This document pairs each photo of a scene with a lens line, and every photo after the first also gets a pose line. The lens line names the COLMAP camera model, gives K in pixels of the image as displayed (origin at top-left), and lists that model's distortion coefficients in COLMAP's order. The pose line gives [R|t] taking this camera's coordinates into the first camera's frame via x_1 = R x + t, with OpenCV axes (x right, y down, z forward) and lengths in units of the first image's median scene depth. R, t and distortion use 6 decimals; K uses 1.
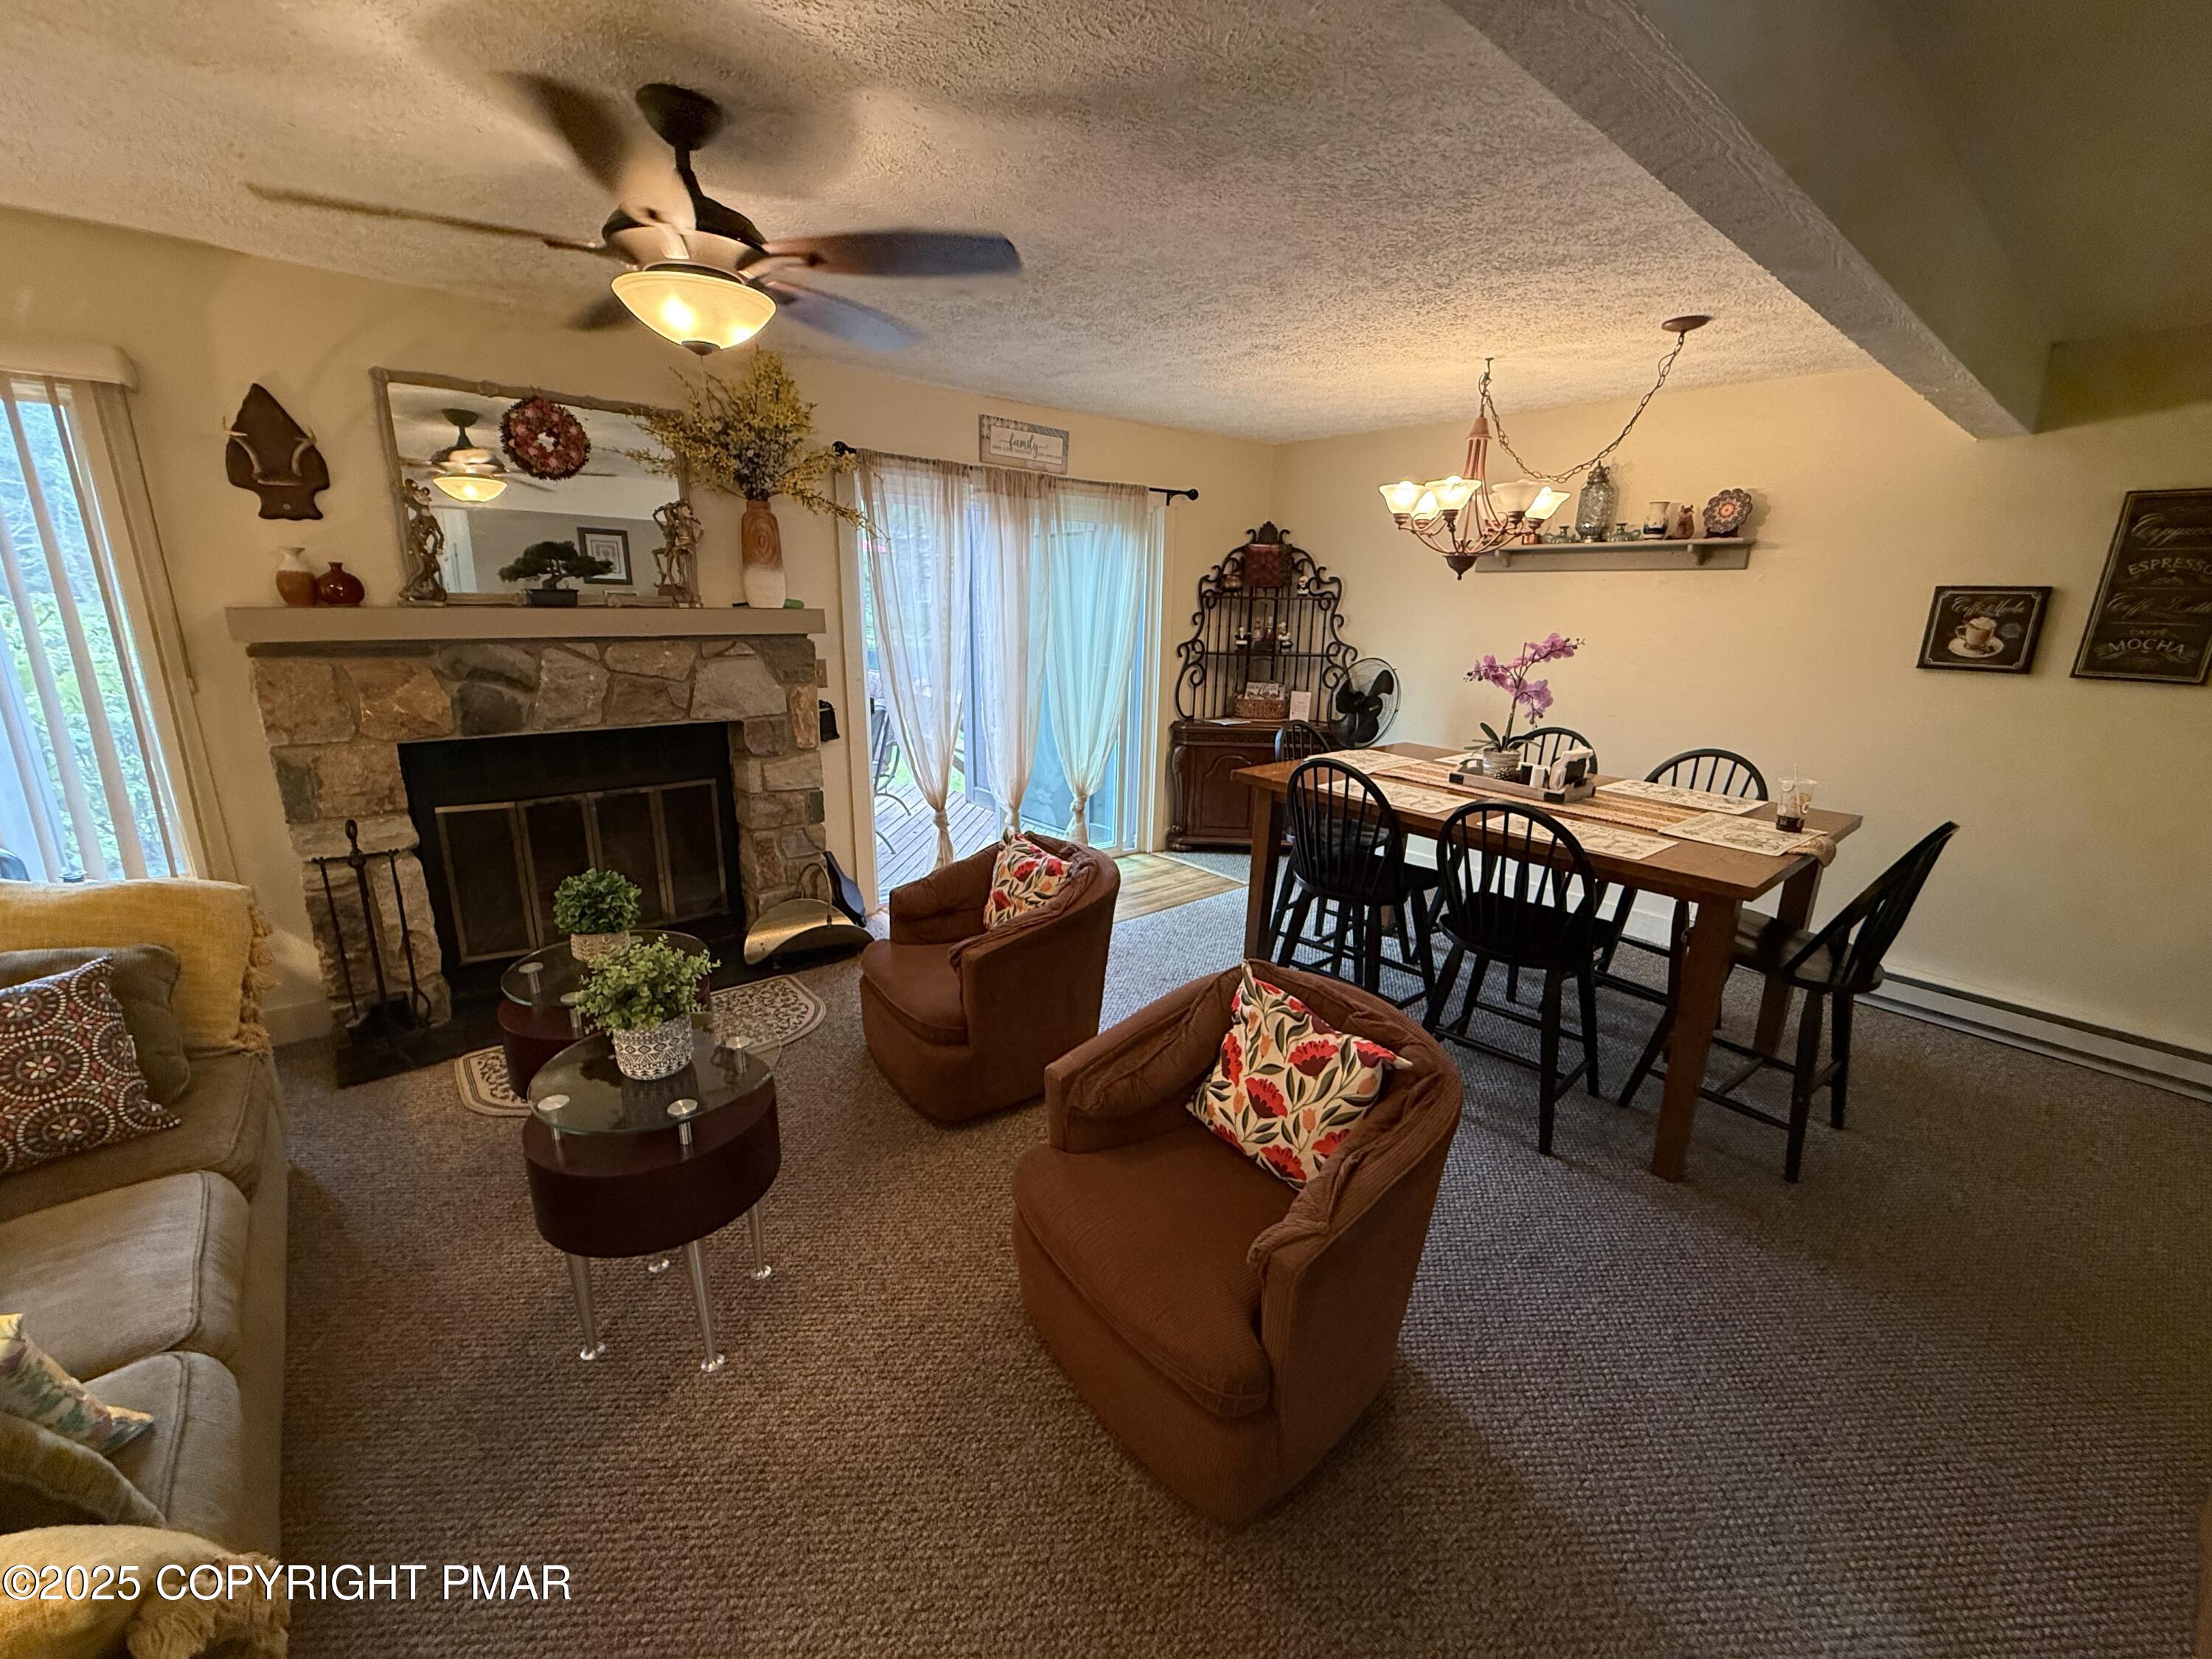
lens RADIAL K [[884.7, 0, 1106.0], [0, 884.7, 829.5], [0, 0, 1]] dist [0.002351, -0.000981]
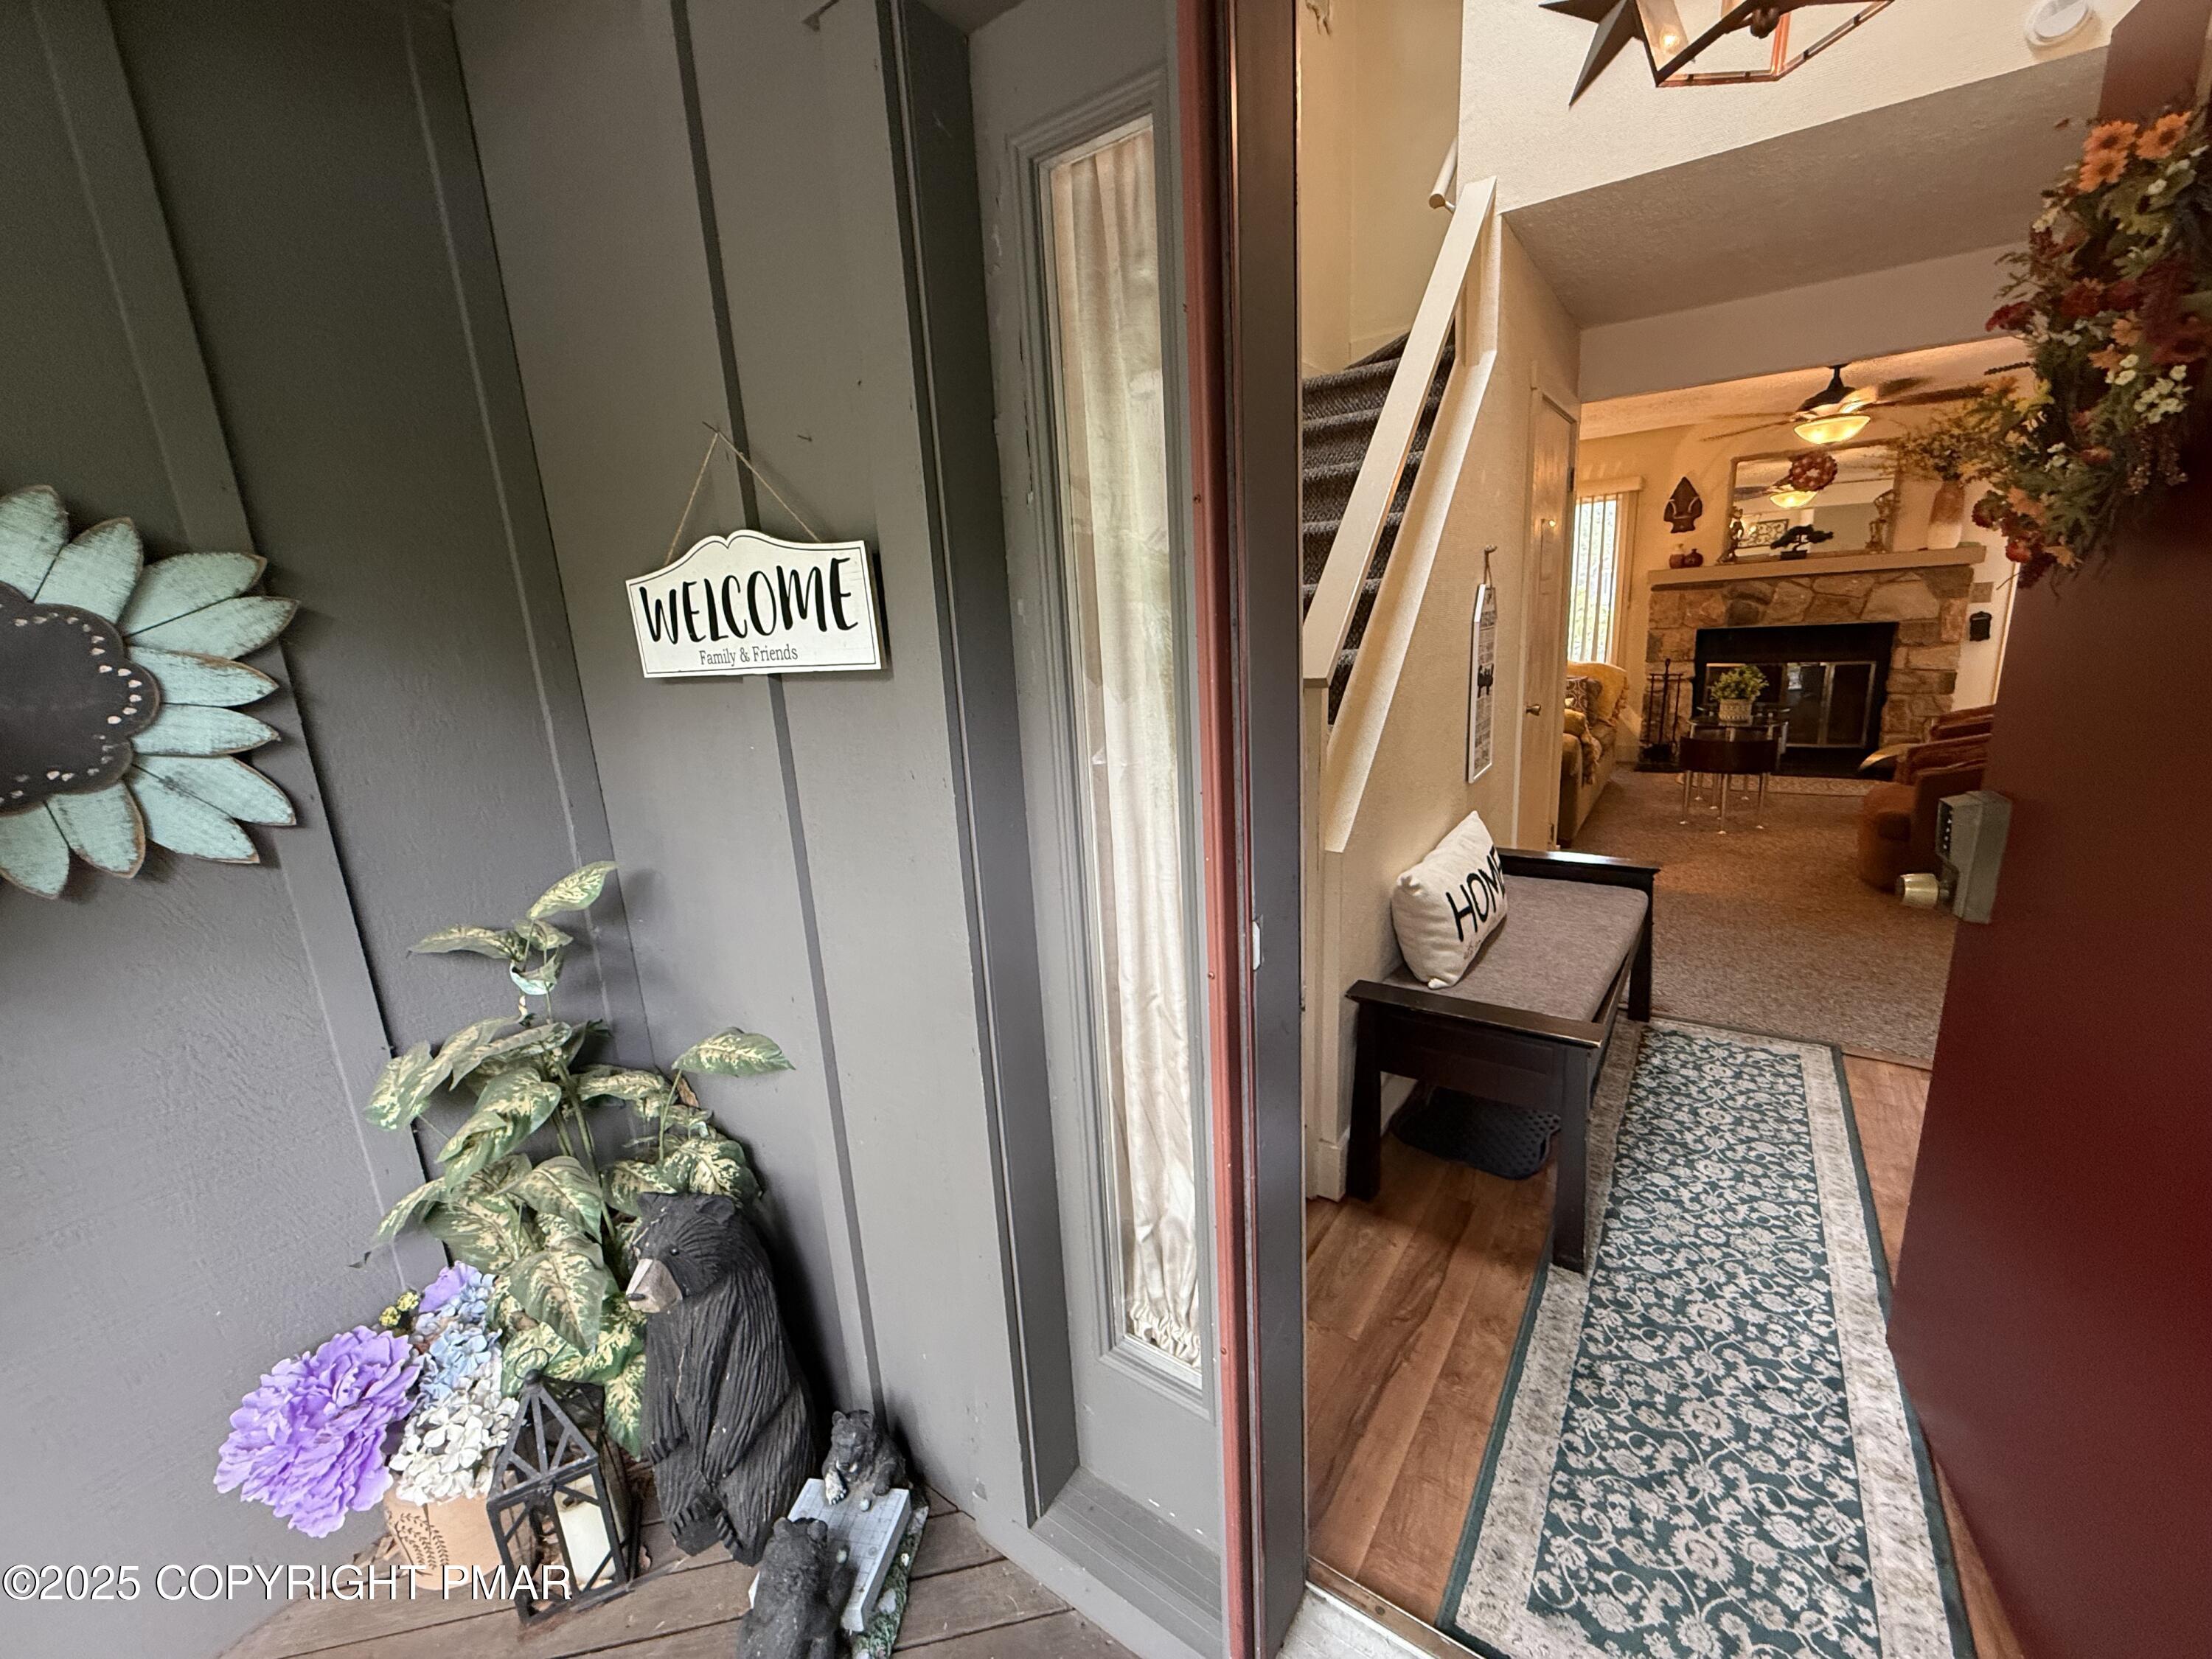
lens RADIAL K [[876.7, 0, 1106.0], [0, 876.7, 829.5], [0, 0, 1]] dist [-0.000867, -0.000838]
pose [[0.250975, 0.187227, -0.949715, 0.866239], [-0.183784, 0.972487, 0.143149, 0.301157], [0.950387, 0.138616, 0.278479, -0.816425]]
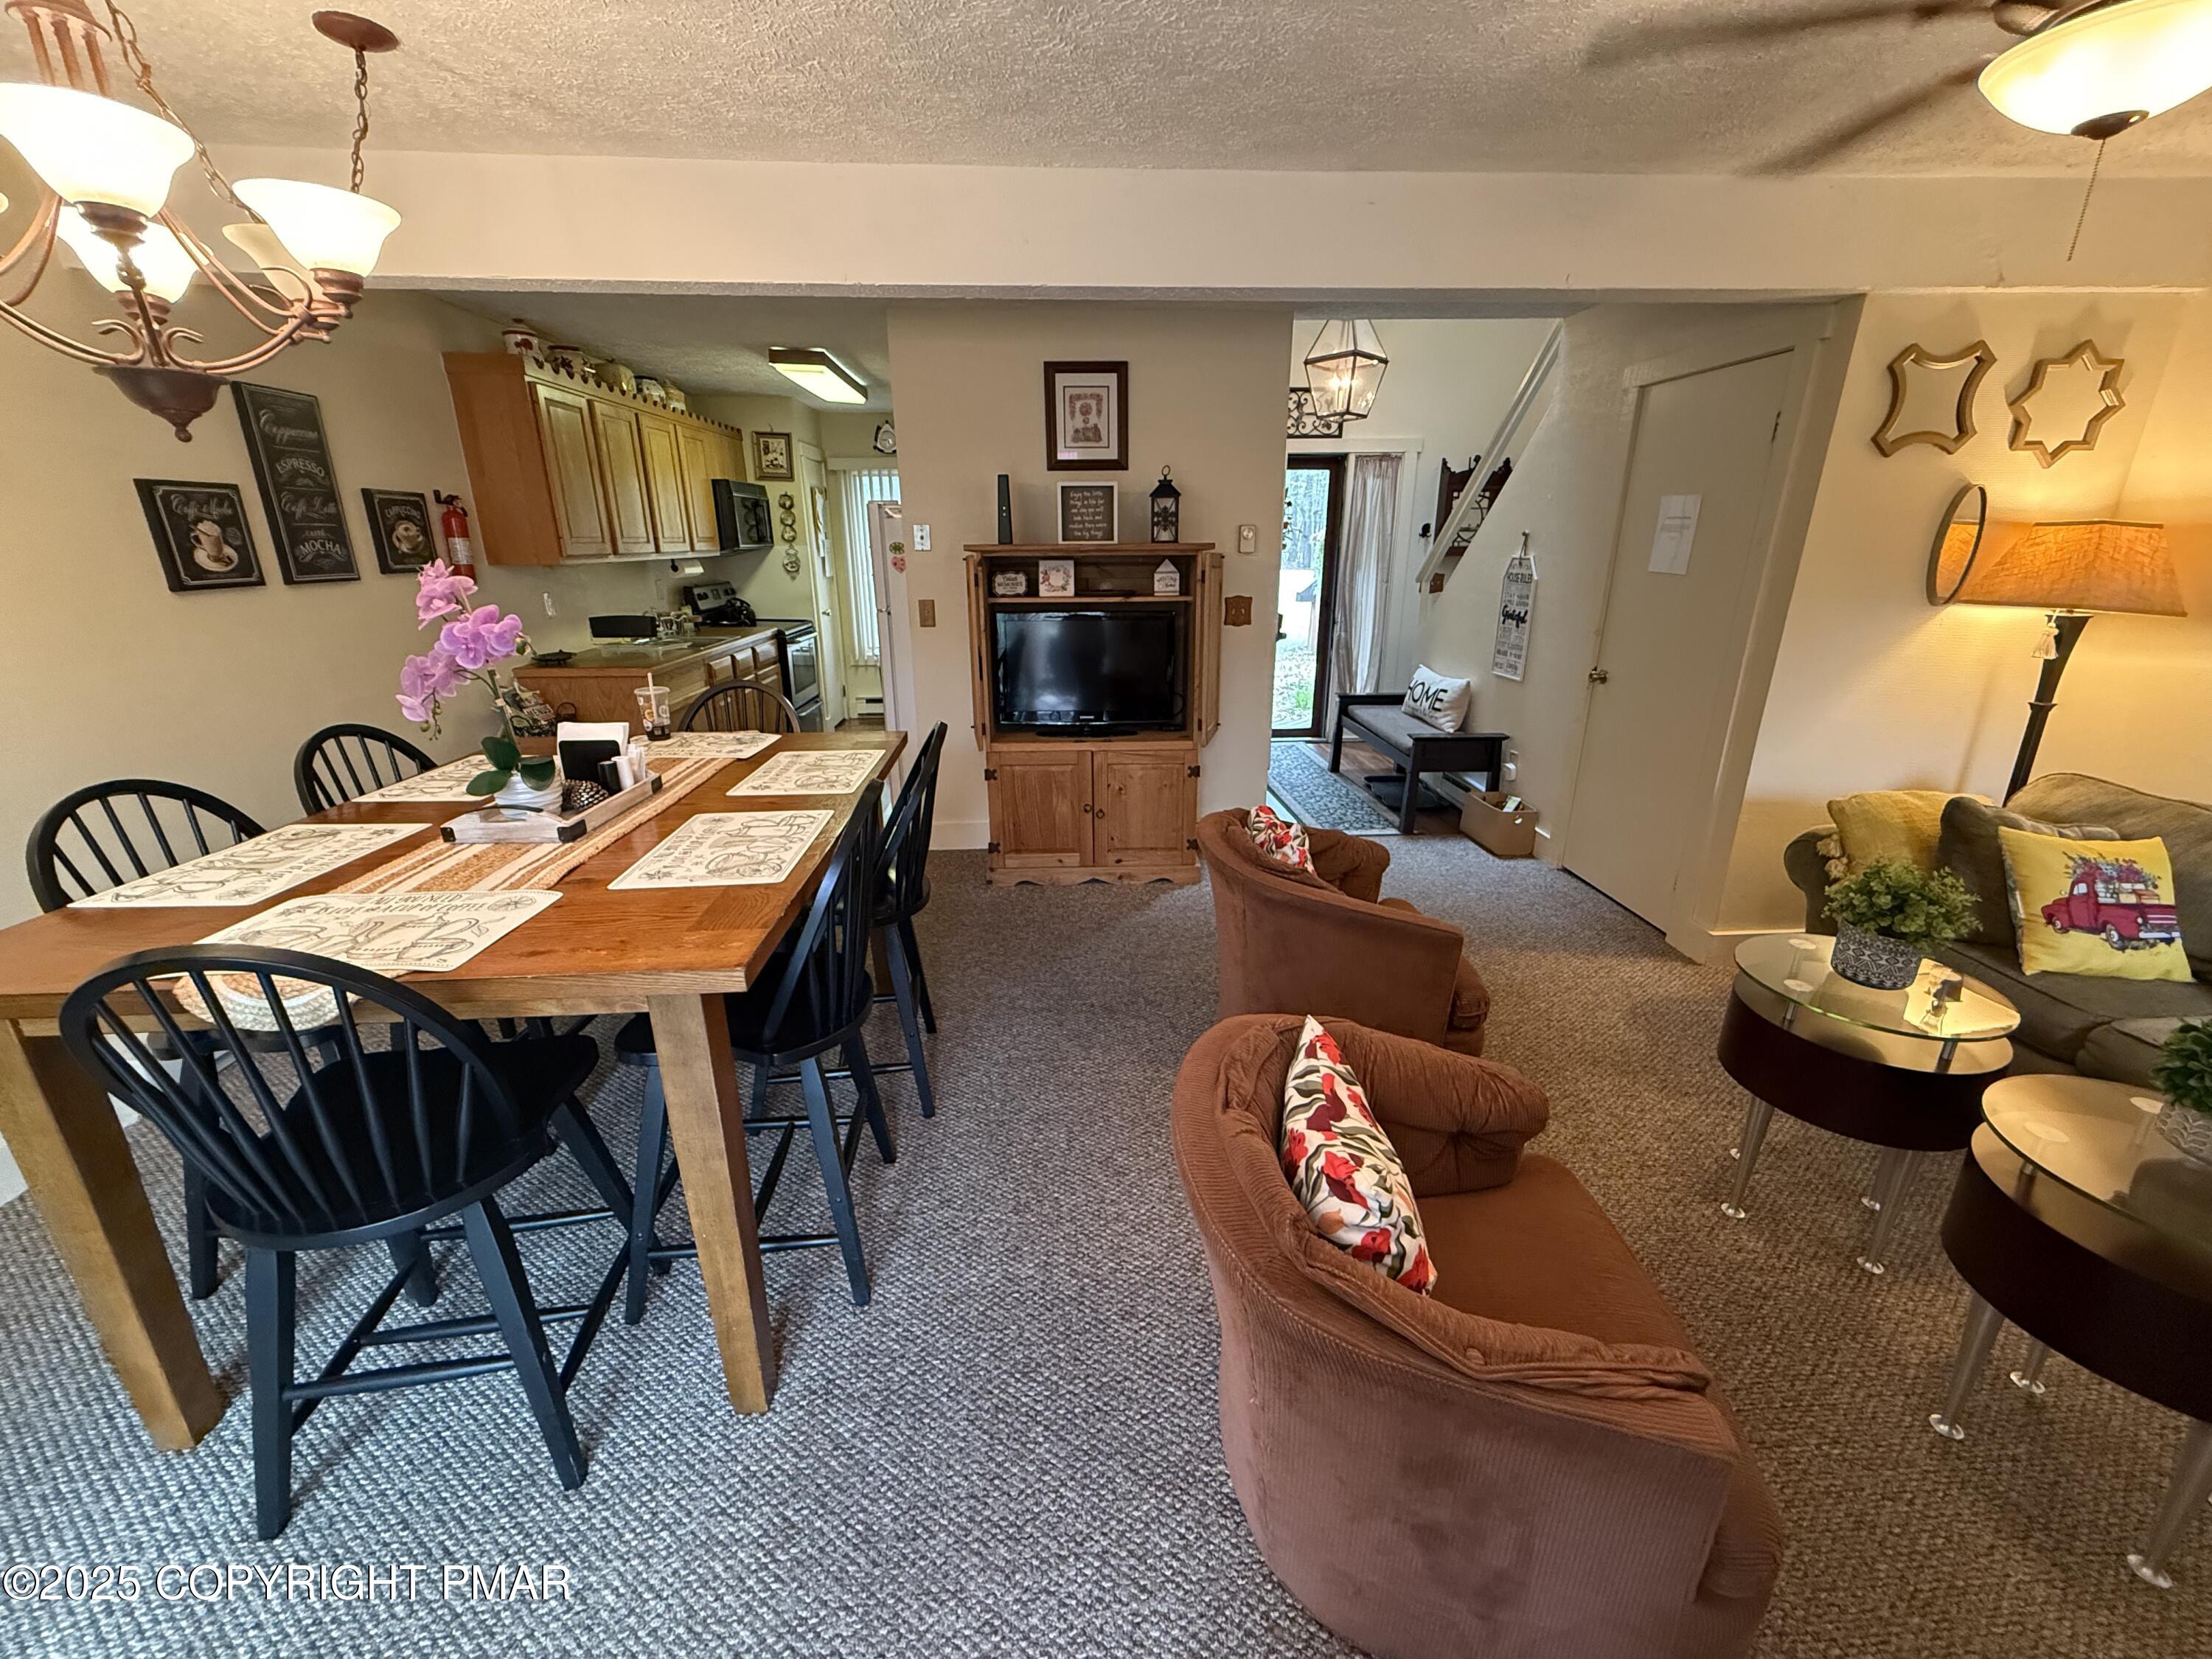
lens RADIAL K [[884.7, 0, 1106.0], [0, 884.7, 829.5], [0, 0, 1]] dist [0.002351, -0.000981]
pose [[-0.801946, -0.209009, 0.559640, -0.181258], [0.138846, 0.845935, 0.514894, -0.290154], [-0.581037, 0.490621, -0.649375, 1.132372]]
